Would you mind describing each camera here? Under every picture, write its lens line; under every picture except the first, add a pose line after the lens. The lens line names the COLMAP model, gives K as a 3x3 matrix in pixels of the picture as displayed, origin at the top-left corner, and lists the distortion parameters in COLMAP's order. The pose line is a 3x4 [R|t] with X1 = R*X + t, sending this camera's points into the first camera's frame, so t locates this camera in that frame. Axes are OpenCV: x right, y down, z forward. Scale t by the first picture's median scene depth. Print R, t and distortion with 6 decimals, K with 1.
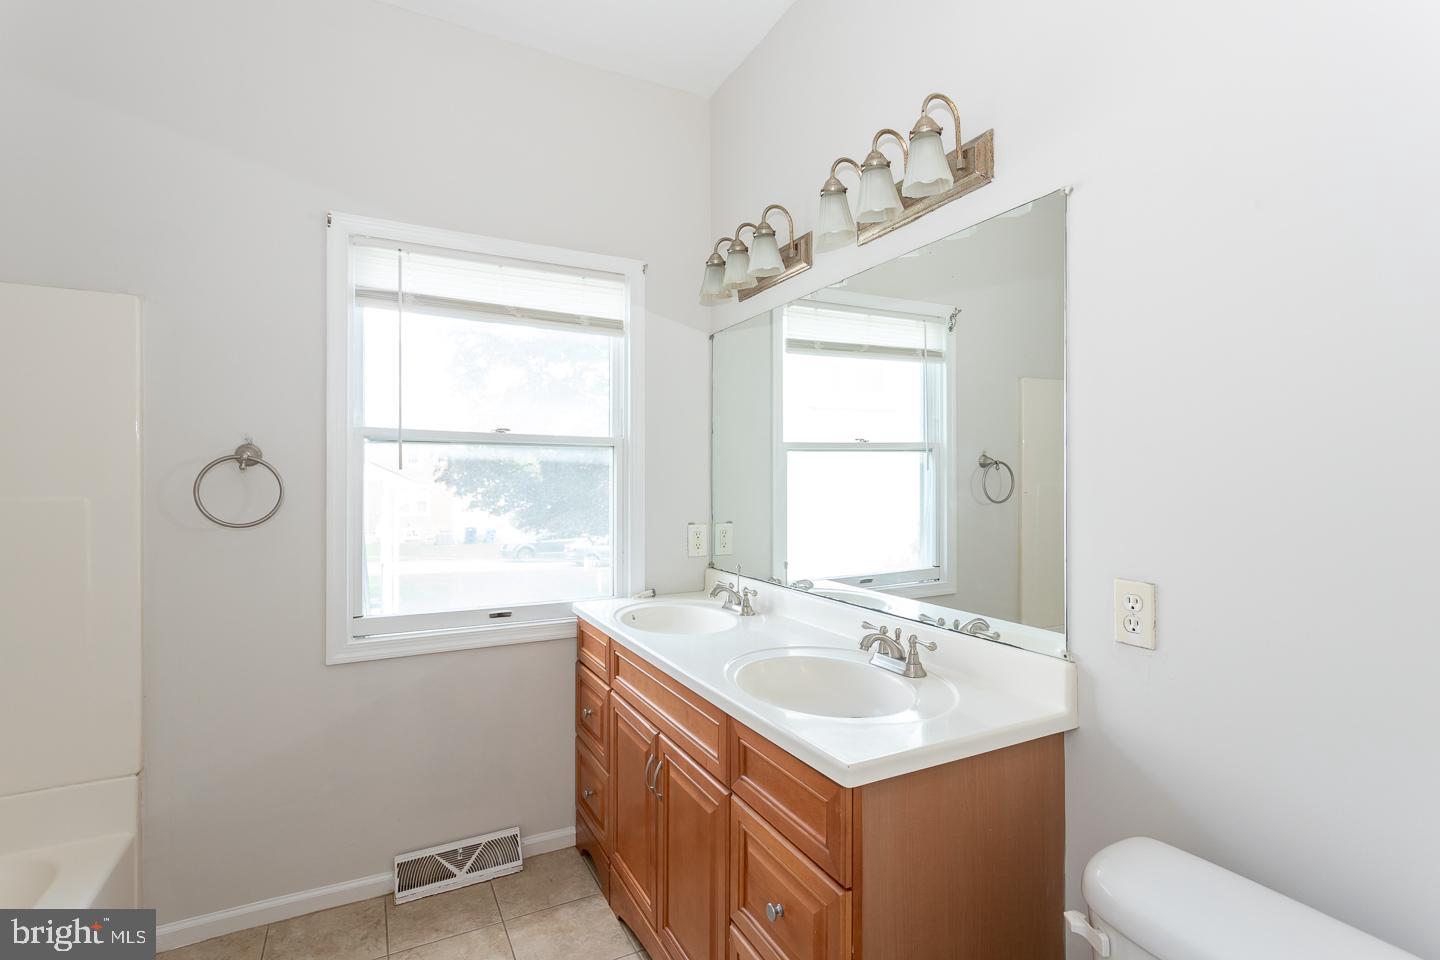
lens RADIAL K [[683.1, 0, 727.5], [0, 683.1, 480.0], [0, 0, 1]] dist [0.002654, 0.000623]
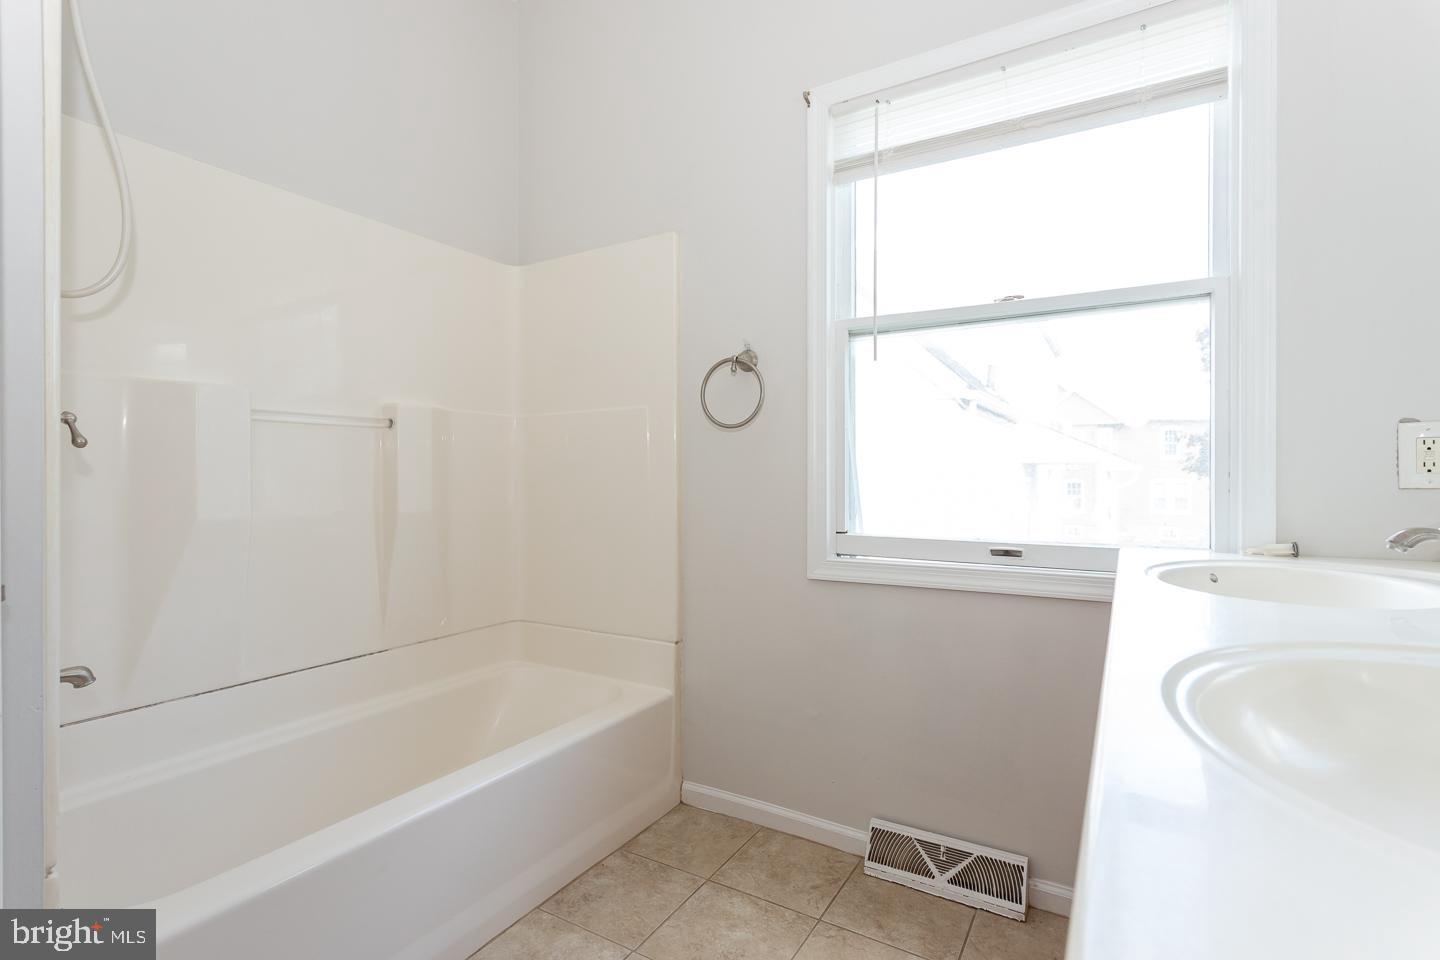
lens RADIAL K [[683.1, 0, 709.4], [0, 683.1, 478.4], [0, 0, 1]] dist [0.002654, 0.000623]
pose [[0.505082, -0.003247, -0.863066, 0.147024], [0.000923, 0.999994, -0.003222, 0.133113], [0.863071, 0.000831, 0.505082, 0.400380]]
